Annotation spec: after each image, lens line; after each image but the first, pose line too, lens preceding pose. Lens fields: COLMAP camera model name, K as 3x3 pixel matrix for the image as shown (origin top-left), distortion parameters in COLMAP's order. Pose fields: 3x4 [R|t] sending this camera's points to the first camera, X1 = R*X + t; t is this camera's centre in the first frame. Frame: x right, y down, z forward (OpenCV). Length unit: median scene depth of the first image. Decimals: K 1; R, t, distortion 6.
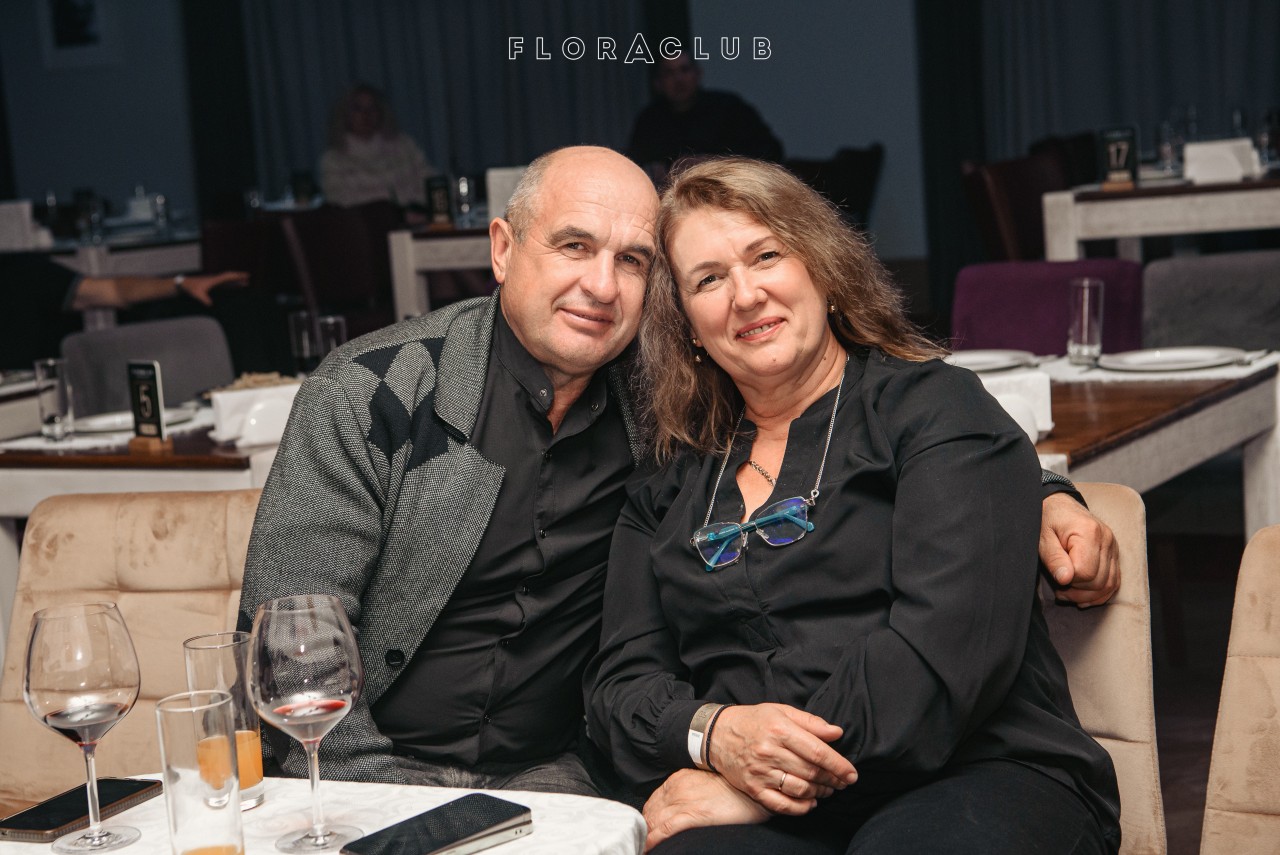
lens RADIAL K [[2199.1, 0, 626.9], [0, 2199.1, 427.2], [0, 0, 1]] dist [0.024882, 0.000000]
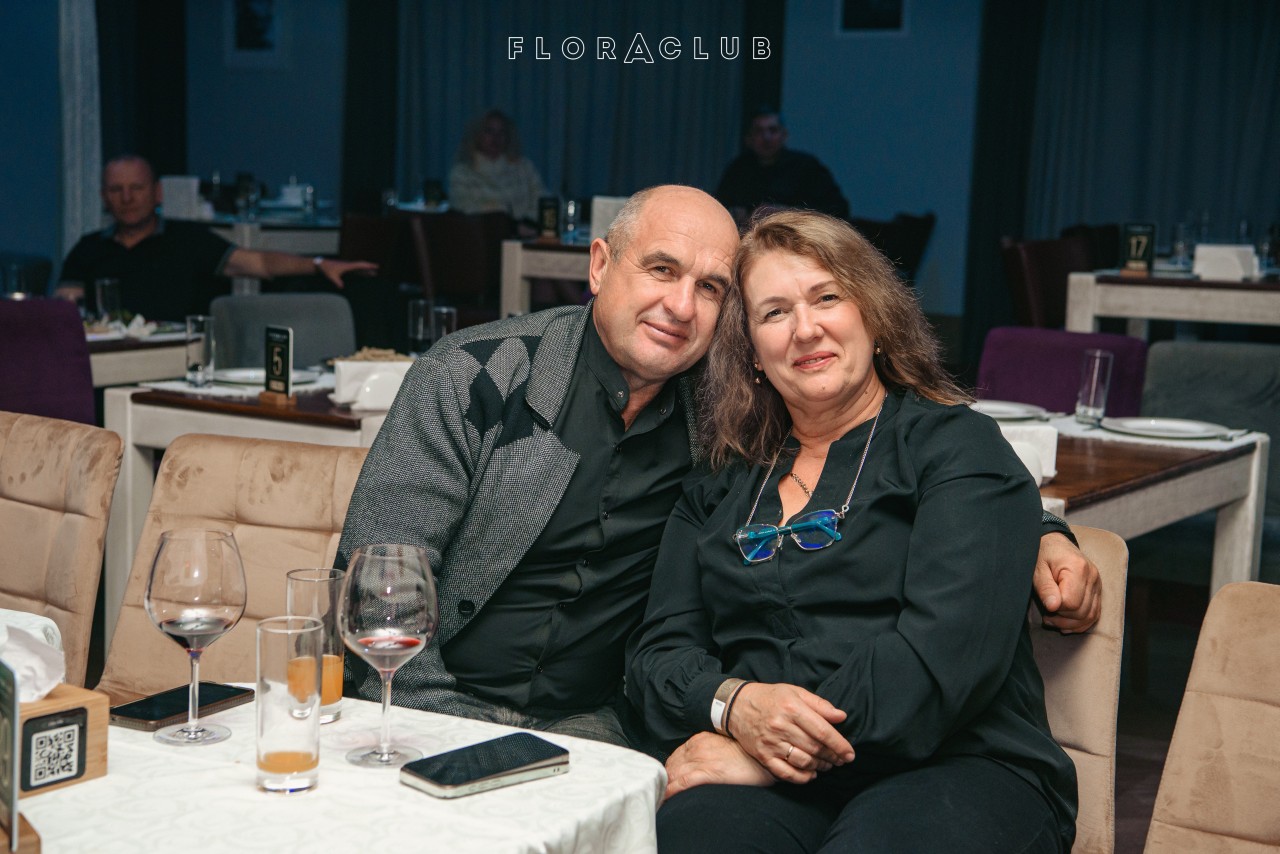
lens RADIAL K [[2199.1, 0, 650.3], [0, 2199.1, 430.2], [0, 0, 1]] dist [0.024882, 0.000000]
pose [[0.993061, 0.113380, -0.031233, 0.015650], [-0.112965, 0.993489, 0.014774, -0.015591], [0.032704, -0.011144, 0.999403, -0.150000]]
